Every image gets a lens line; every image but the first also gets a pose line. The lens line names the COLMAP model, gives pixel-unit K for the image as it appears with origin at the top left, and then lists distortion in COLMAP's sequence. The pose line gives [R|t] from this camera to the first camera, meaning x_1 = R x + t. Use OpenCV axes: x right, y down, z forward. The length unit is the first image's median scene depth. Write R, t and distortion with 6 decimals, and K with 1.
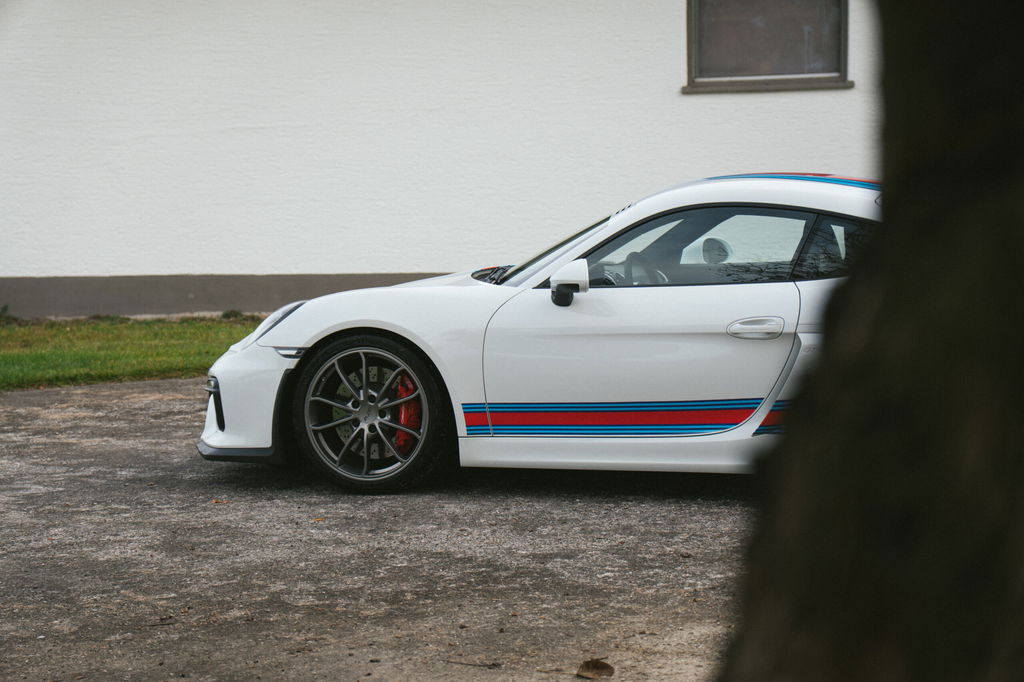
lens RADIAL K [[2969.8, 0, 512.0], [0, 2969.8, 341.0], [0, 0, 1]] dist [0.912751, -0.030039]
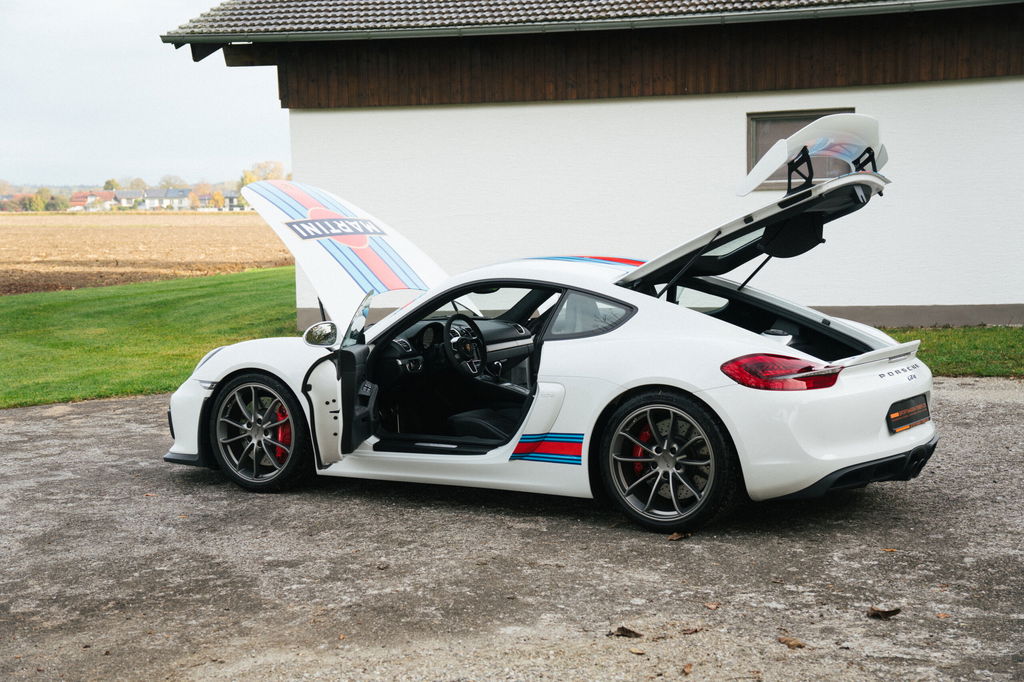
lens RADIAL K [[1654.0, 0, 512.0], [0, 1654.0, 341.0], [0, 0, 1]] dist [0.284789, 0.190781]
pose [[0.979945, 0.014632, -0.198728, 0.212080], [-0.013064, 0.999872, 0.009196, -0.025046], [0.198837, -0.006415, 0.980012, 0.290009]]
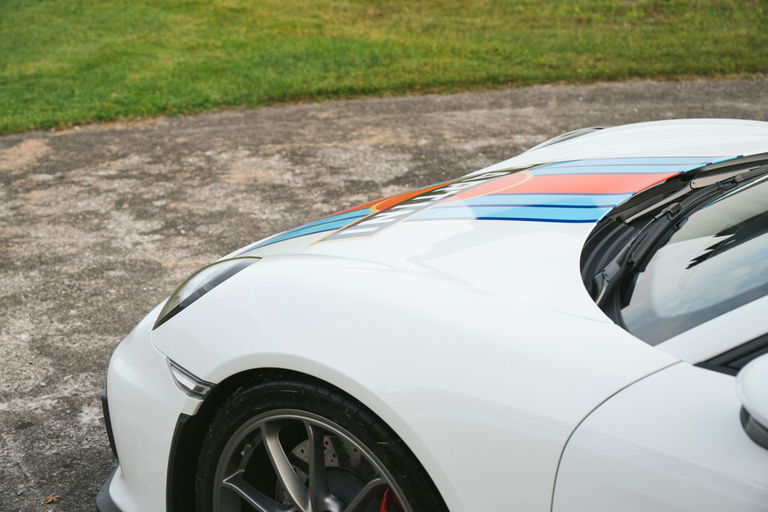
lens RADIAL K [[1361.8, 0, 384.0], [0, 1361.8, 256.0], [0, 0, 1]] dist [0.398190, 0.148244]
pose [[0.947885, 0.103169, -0.301446, 0.019973], [-0.024573, 0.966977, 0.253678, -0.073040], [0.317663, -0.233050, 0.919118, 0.819076]]
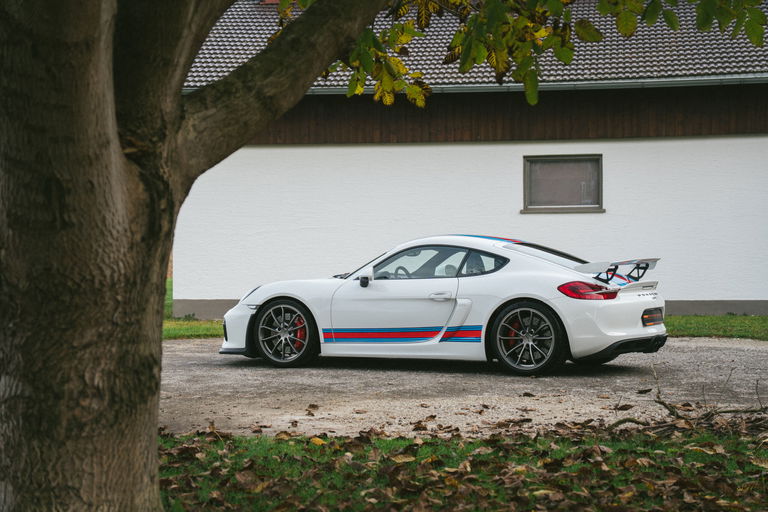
lens RADIAL K [[1764.3, 0, 384.0], [0, 1764.3, 256.0], [0, 0, 1]] dist [0.645208, 0.032316]
pose [[0.994336, 0.013853, -0.105373, 0.175089], [-0.021129, 0.997444, -0.068250, 0.057126], [0.104159, 0.070090, 0.992088, -0.374177]]
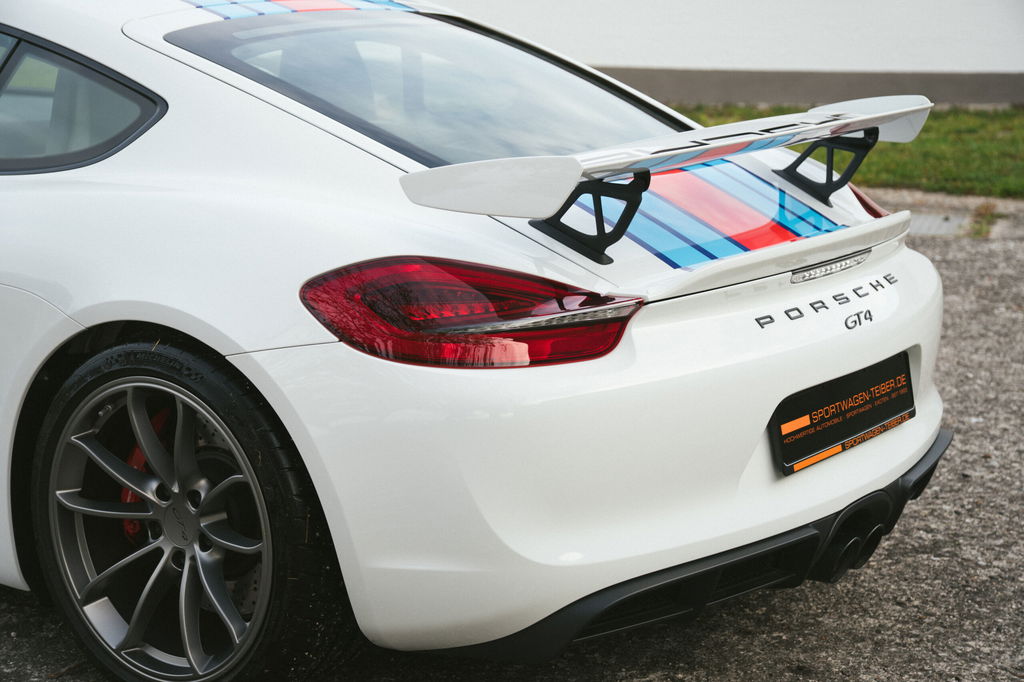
lens RADIAL K [[1815.7, 0, 512.0], [0, 1815.7, 341.0], [0, 0, 1]] dist [0.398190, 0.148244]
pose [[0.959805, 0.088262, -0.266428, 0.258656], [-0.049509, 0.987624, 0.148823, -0.041828], [0.276266, -0.129651, 0.952296, 0.691677]]
